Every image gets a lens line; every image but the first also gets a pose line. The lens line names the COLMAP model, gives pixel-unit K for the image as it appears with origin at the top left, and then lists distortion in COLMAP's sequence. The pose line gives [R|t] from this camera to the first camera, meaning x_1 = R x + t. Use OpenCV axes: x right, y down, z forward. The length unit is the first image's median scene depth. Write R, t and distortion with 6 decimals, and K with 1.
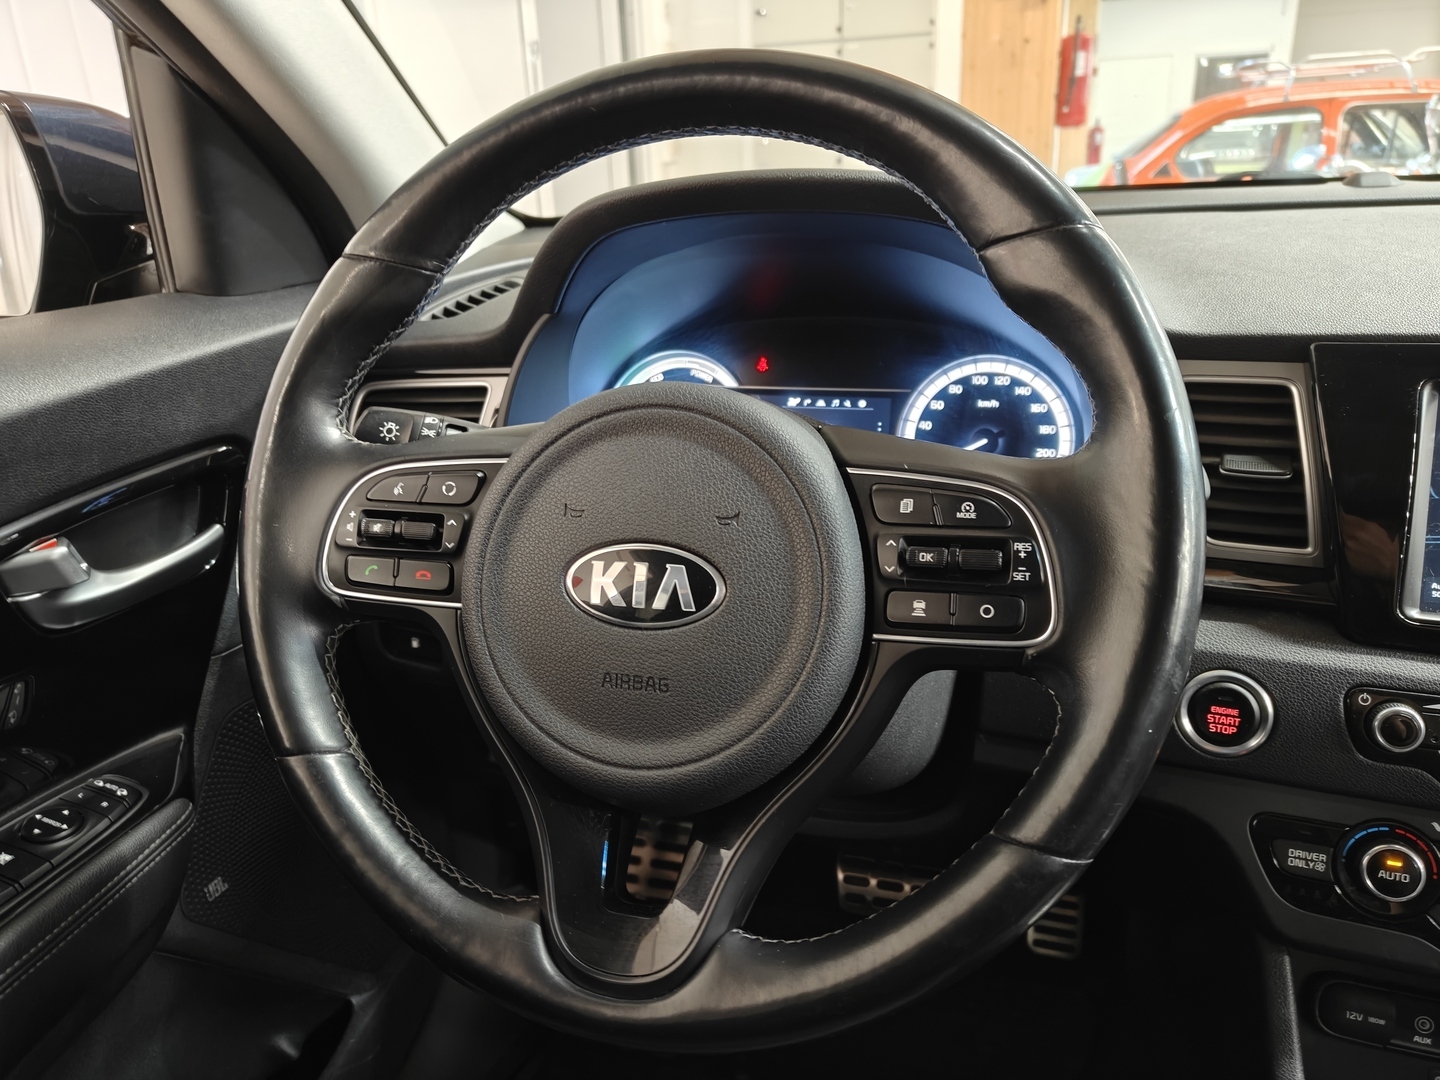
lens RADIAL K [[1016.9, 0, 716.6], [0, 1016.9, 541.5], [0, 0, 1]] dist [0.002998, -0.007148]
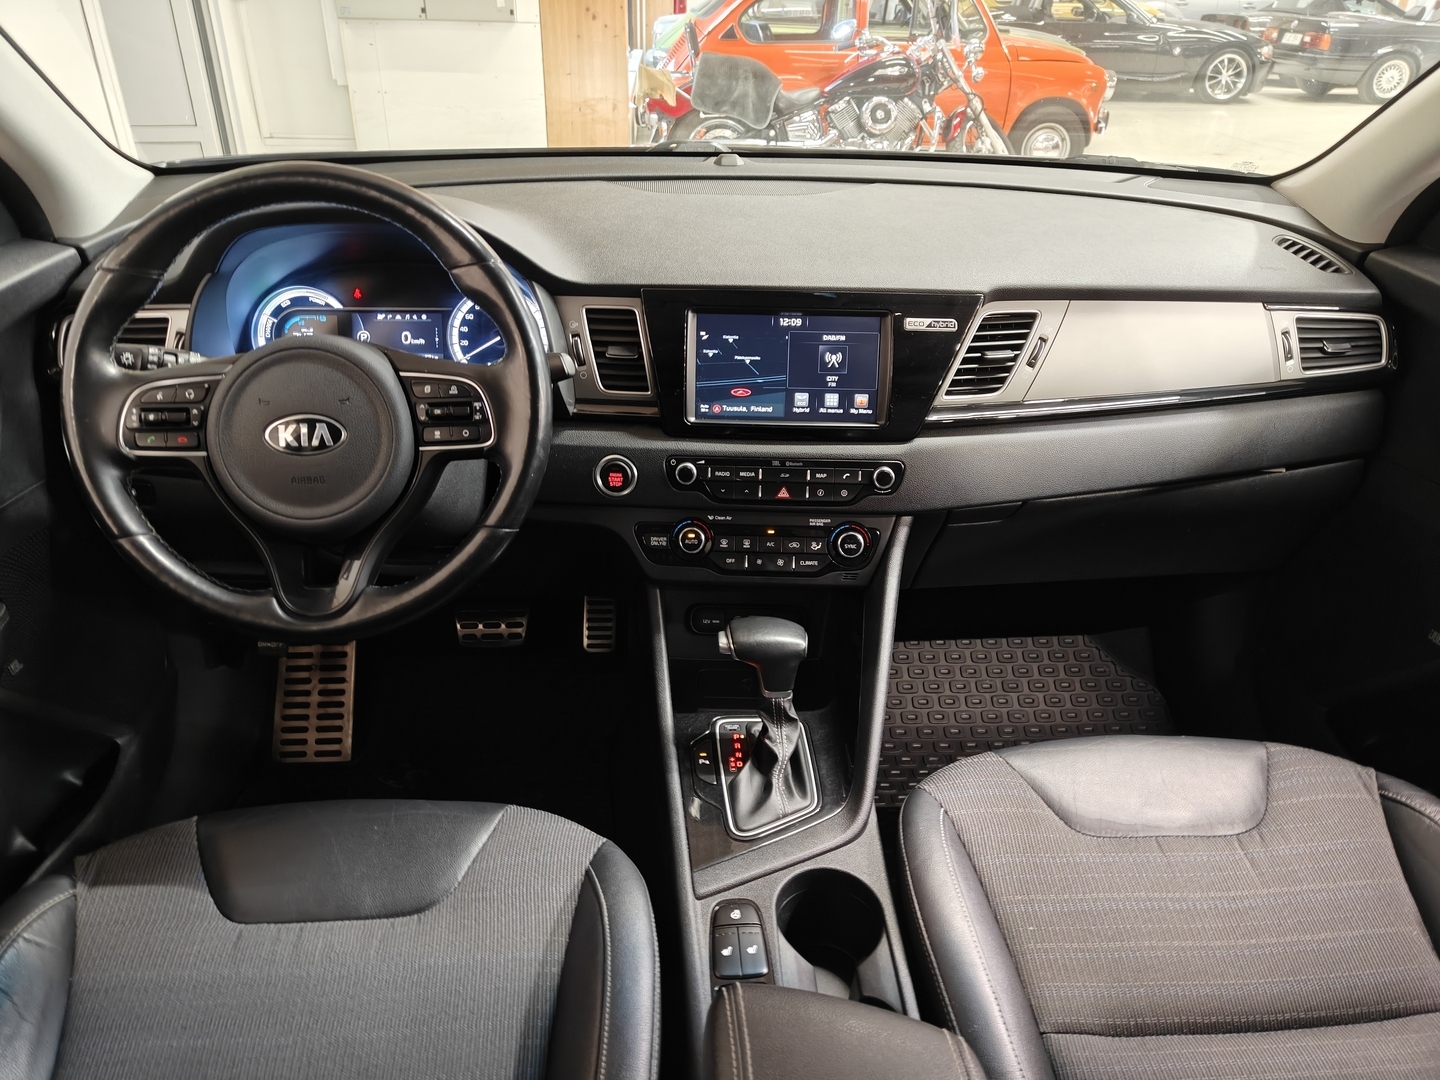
lens RADIAL K [[1016.9, 0, 727.9], [0, 1016.9, 544.5], [0, 0, 1]] dist [0.002998, -0.007148]
pose [[0.934623, -0.119245, 0.335053, 0.011072], [0.065865, 0.983852, 0.166424, -0.023824], [-0.349487, -0.133476, 0.927385, -1.152728]]
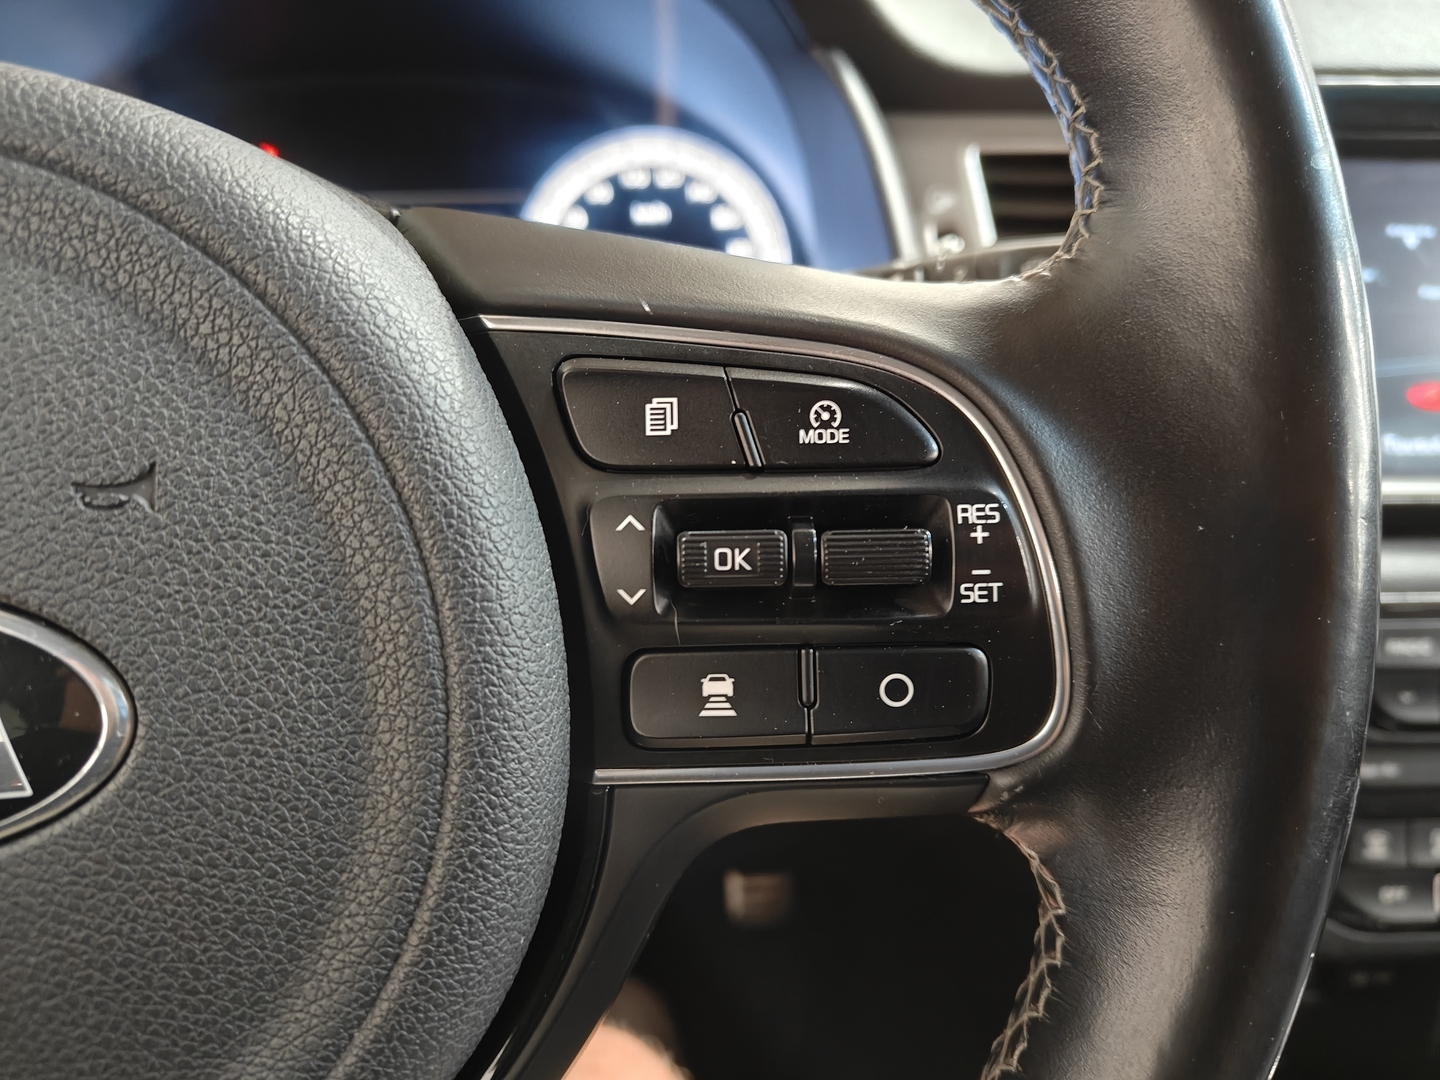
lens RADIAL K [[1016.9, 0, 730.0], [0, 1016.9, 533.8], [0, 0, 1]] dist [0.002998, -0.007148]
pose [[0.933065, -0.107506, 0.343268, 0.068138], [0.051161, 0.984255, 0.169189, -0.045387], [-0.356052, -0.140303, 0.923873, 0.549371]]
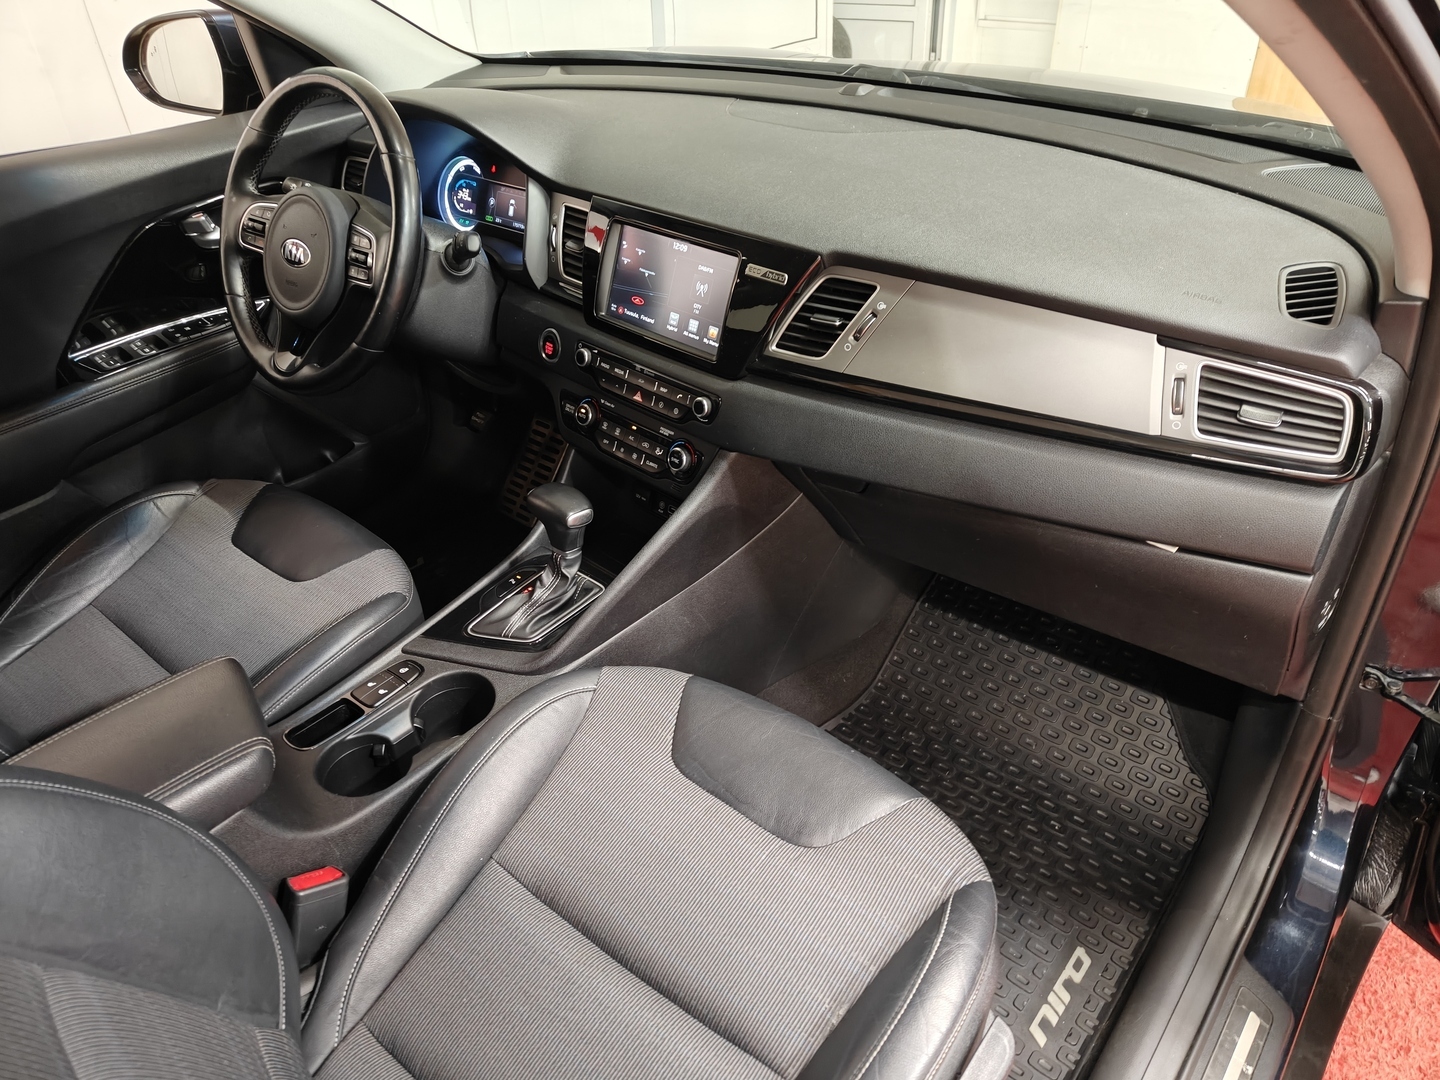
lens RADIAL K [[1016.9, 0, 744.7], [0, 1016.9, 565.1], [0, 0, 1]] dist [0.002998, -0.007148]
pose [[0.925474, 0.232699, -0.298912, 2.113707], [-0.139837, 0.943212, 0.301326, -0.168706], [0.352056, -0.237070, 0.905458, -1.435894]]
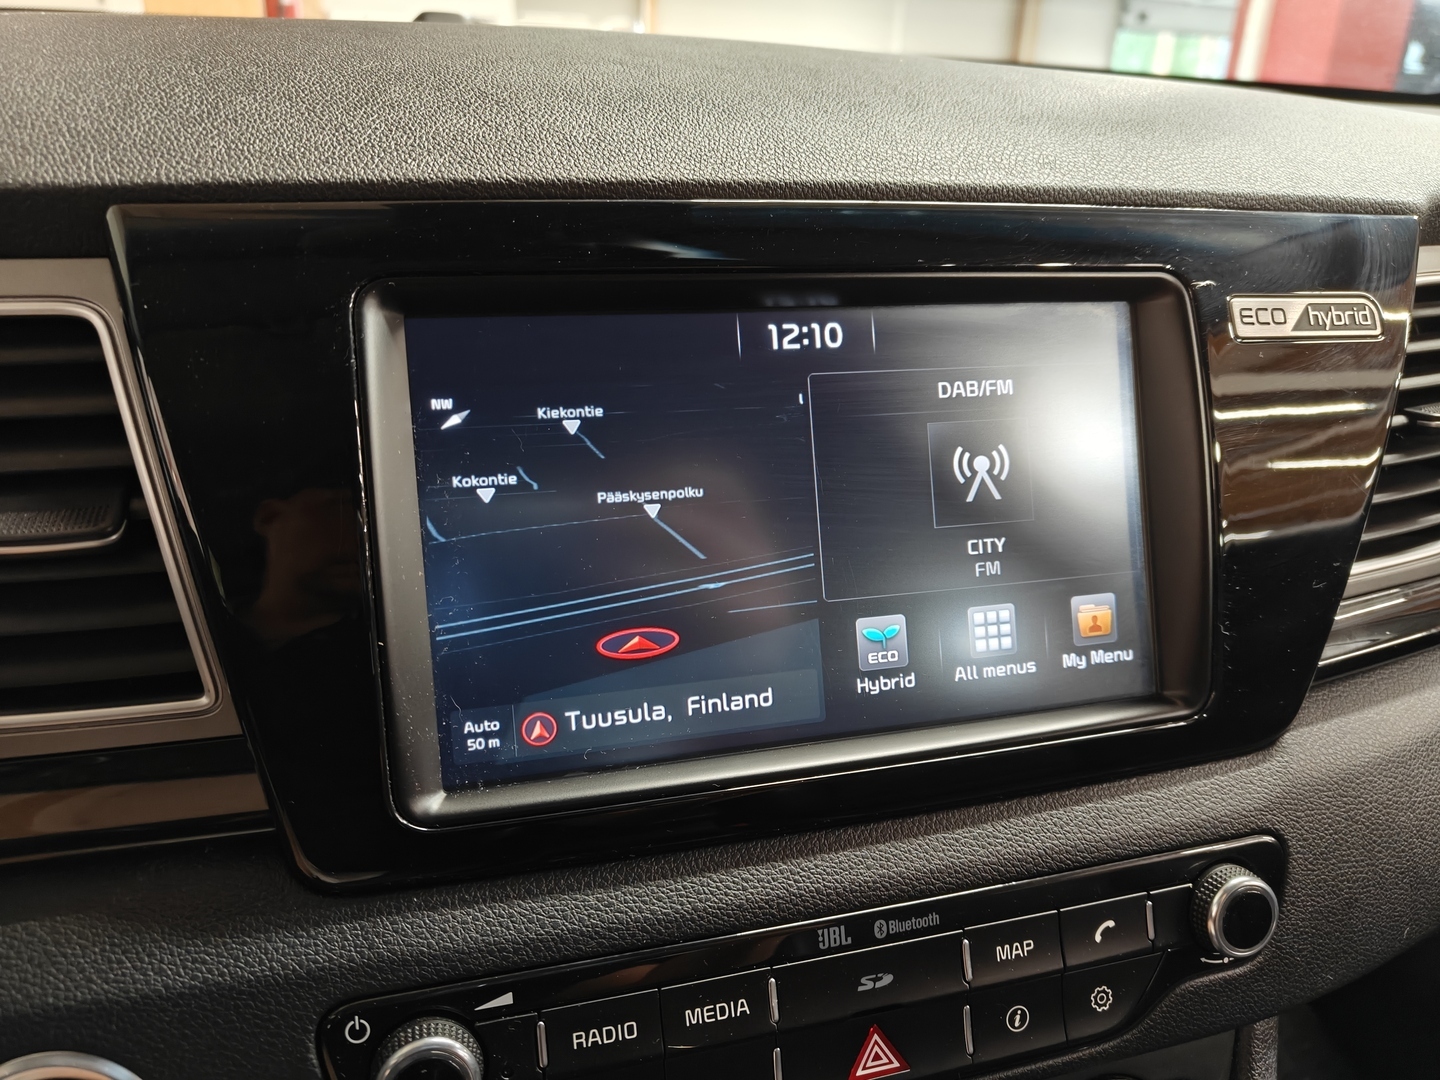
lens RADIAL K [[1016.9, 0, 728.3], [0, 1016.9, 546.9], [0, 0, 1]] dist [0.002998, -0.007148]
pose [[0.799148, -0.170478, 0.576454, 0.608694], [0.151378, 0.985113, 0.081474, -0.065591], [-0.581761, 0.022152, 0.813058, 0.611028]]
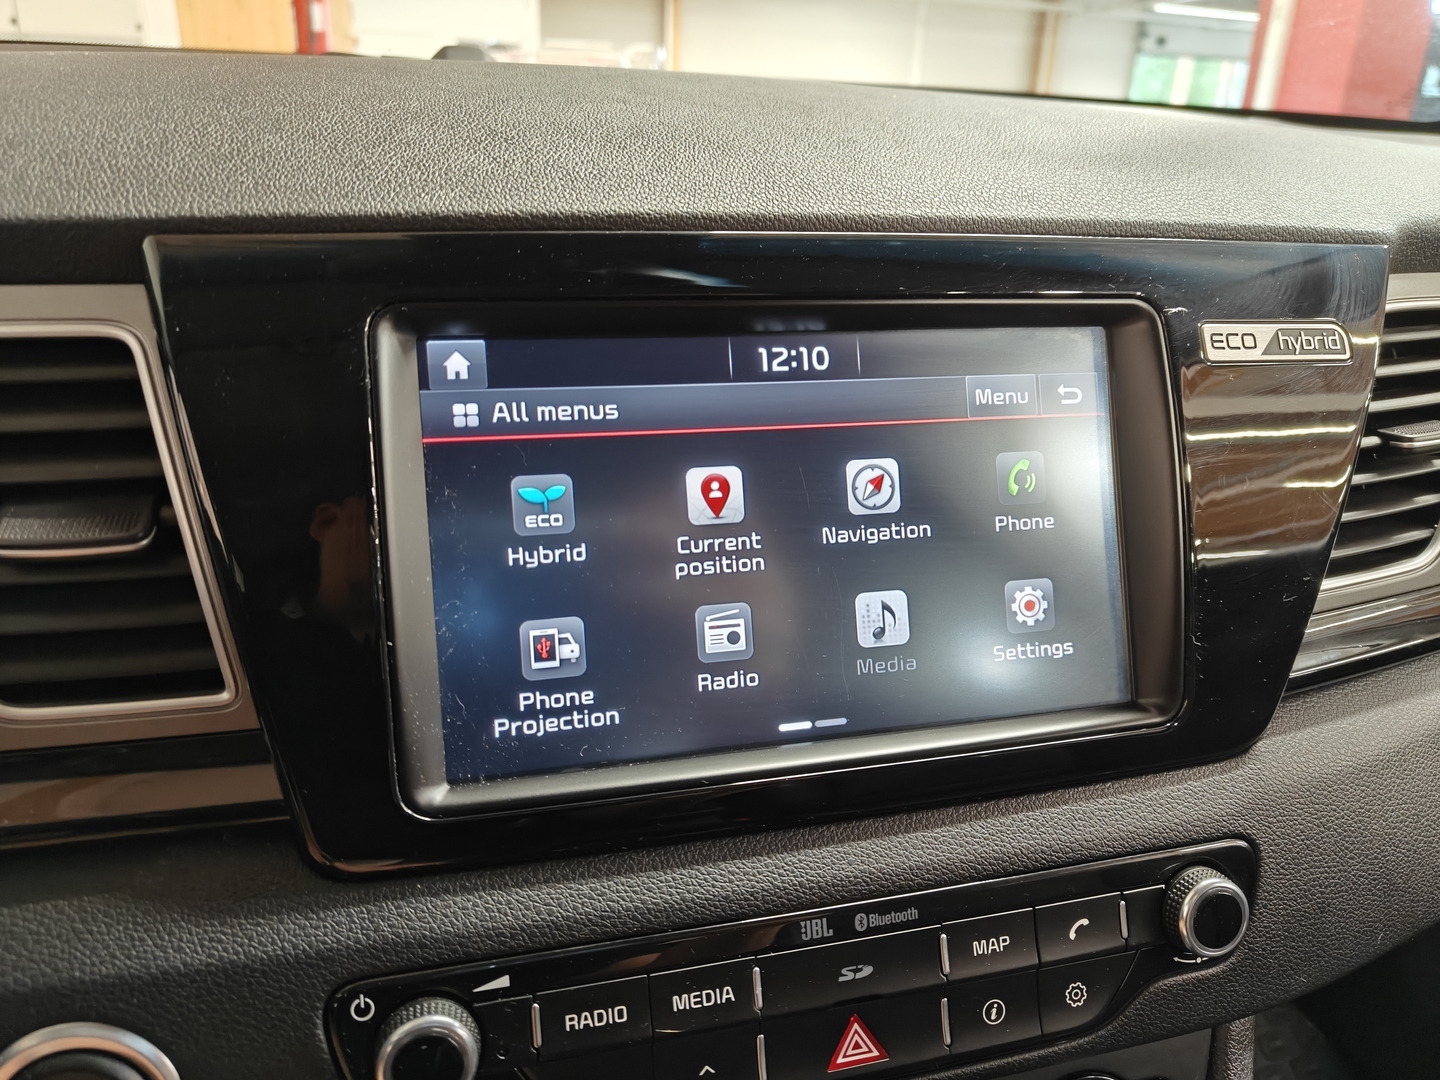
lens RADIAL K [[1016.9, 0, 731.1], [0, 1016.9, 544.2], [0, 0, 1]] dist [0.002998, -0.007148]
pose [[0.808929, -0.152525, 0.567777, 0.602148], [0.145511, 0.987655, 0.058006, -0.060552], [-0.569615, 0.035695, 0.821136, 0.576188]]
